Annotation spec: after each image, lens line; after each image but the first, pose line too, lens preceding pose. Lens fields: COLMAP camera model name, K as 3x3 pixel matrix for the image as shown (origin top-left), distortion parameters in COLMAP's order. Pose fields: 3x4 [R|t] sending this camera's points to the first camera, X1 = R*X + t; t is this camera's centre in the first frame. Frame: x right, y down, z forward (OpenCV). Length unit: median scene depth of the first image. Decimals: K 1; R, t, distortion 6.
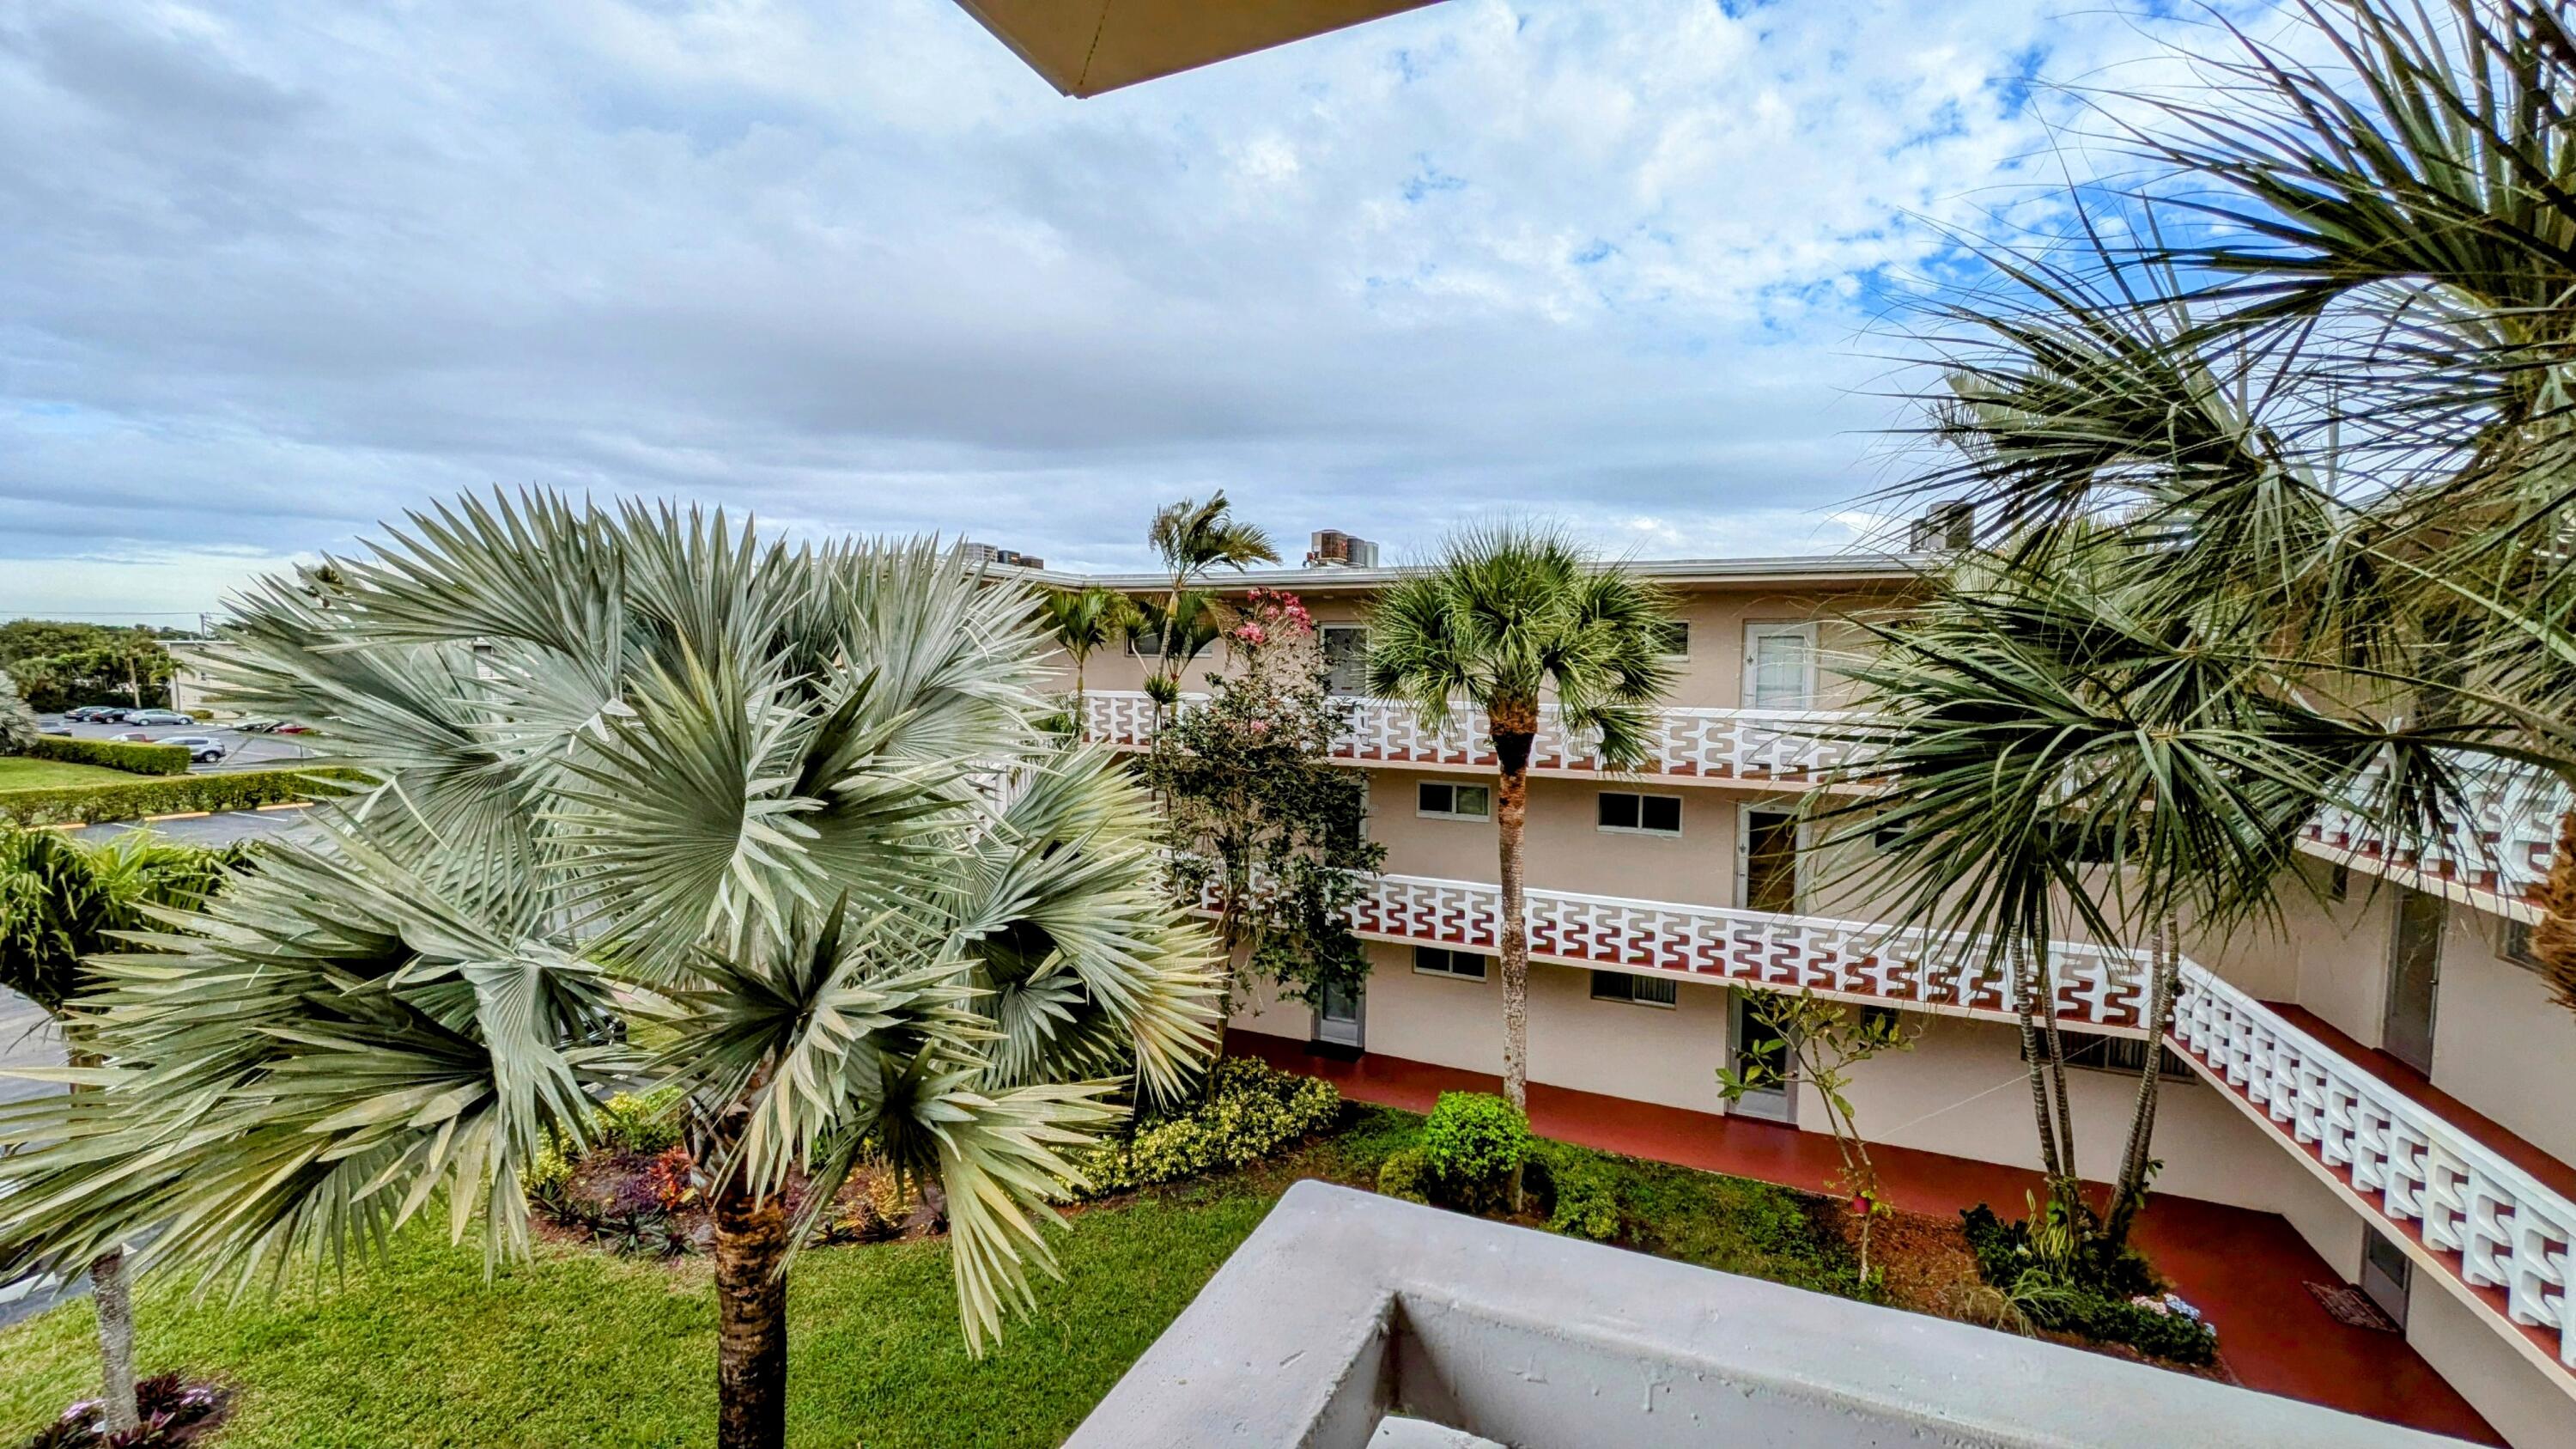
lens RADIAL K [[1028.8, 0, 1285.1], [0, 1028.8, 725.5], [0, 0, 1]] dist [0.002459, 0.000229]
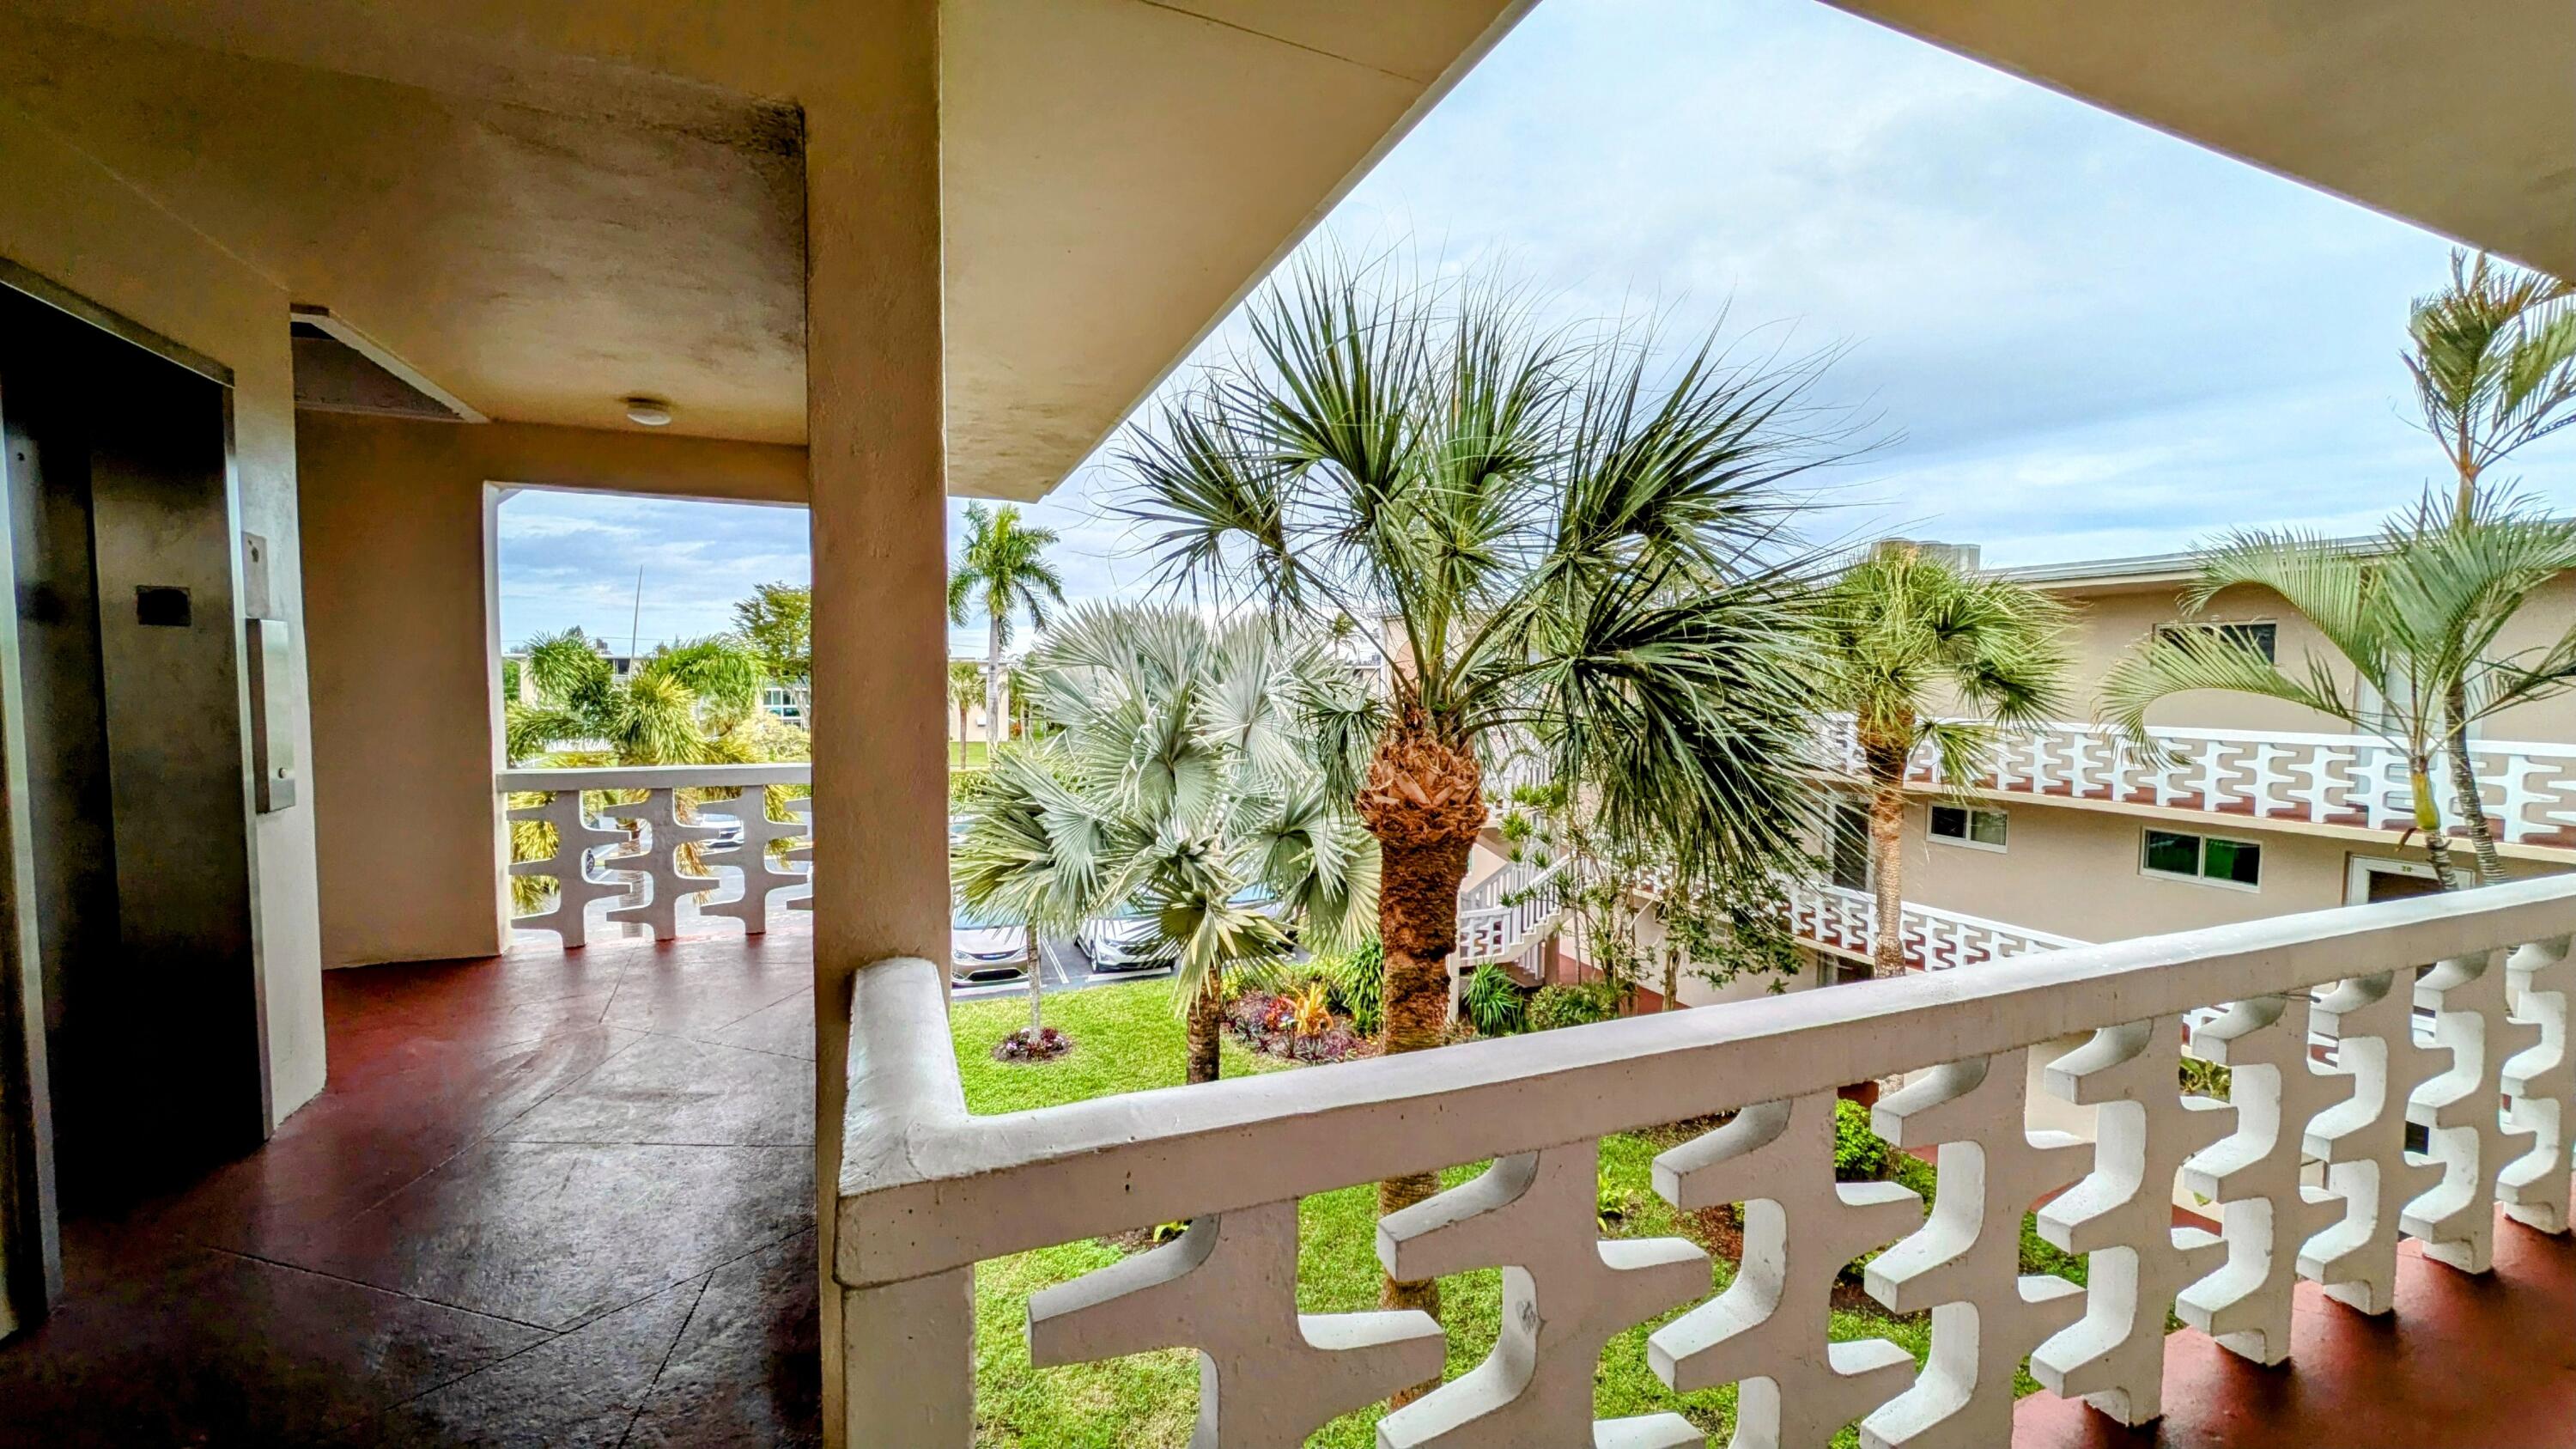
lens RADIAL K [[1028.8, 0, 1297.7], [0, 1028.8, 729.4], [0, 0, 1]] dist [0.002459, 0.000229]
pose [[0.731999, 0.025842, -0.680815, 0.476480], [-0.040833, 0.999148, -0.005978, 0.020510], [0.680081, 0.032176, 0.732431, -0.137069]]
